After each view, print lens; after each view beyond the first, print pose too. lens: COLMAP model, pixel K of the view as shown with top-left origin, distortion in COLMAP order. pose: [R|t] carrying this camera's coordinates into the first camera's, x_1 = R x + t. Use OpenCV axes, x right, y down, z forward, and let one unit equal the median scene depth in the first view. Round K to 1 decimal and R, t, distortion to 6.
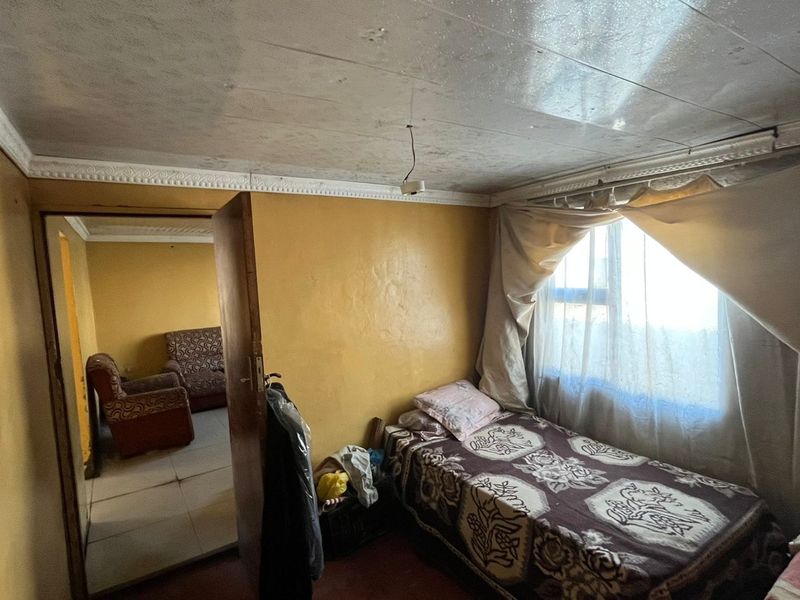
lens RADIAL K [[435.2, 0, 400.5], [0, 435.2, 299.4], [0, 0, 1]] dist [-0.010701, 0.003694]
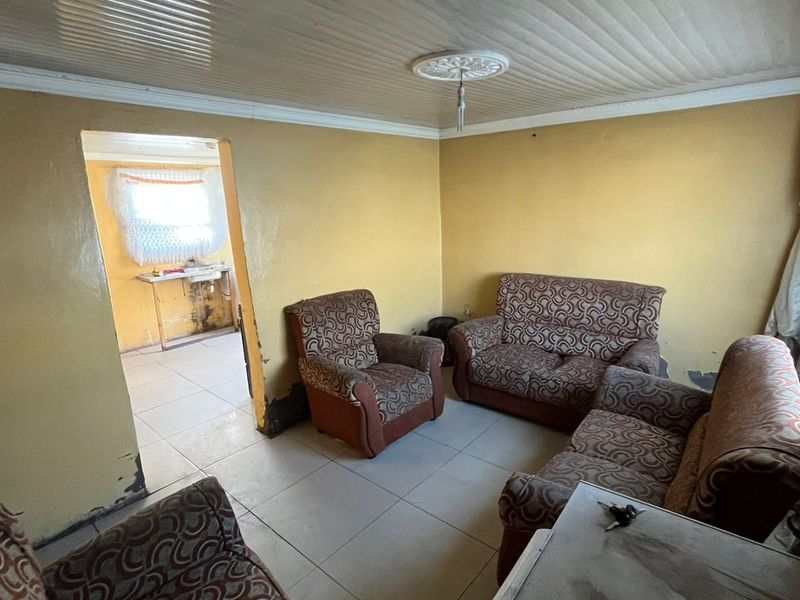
lens RADIAL K [[435.2, 0, 398.9], [0, 435.2, 302.1], [0, 0, 1]] dist [-0.010701, 0.003694]
pose [[0.266733, 0.251272, -0.930439, 0.047082], [-0.046937, 0.967656, 0.247867, -0.037749], [0.962627, -0.022442, 0.269899, 0.655622]]
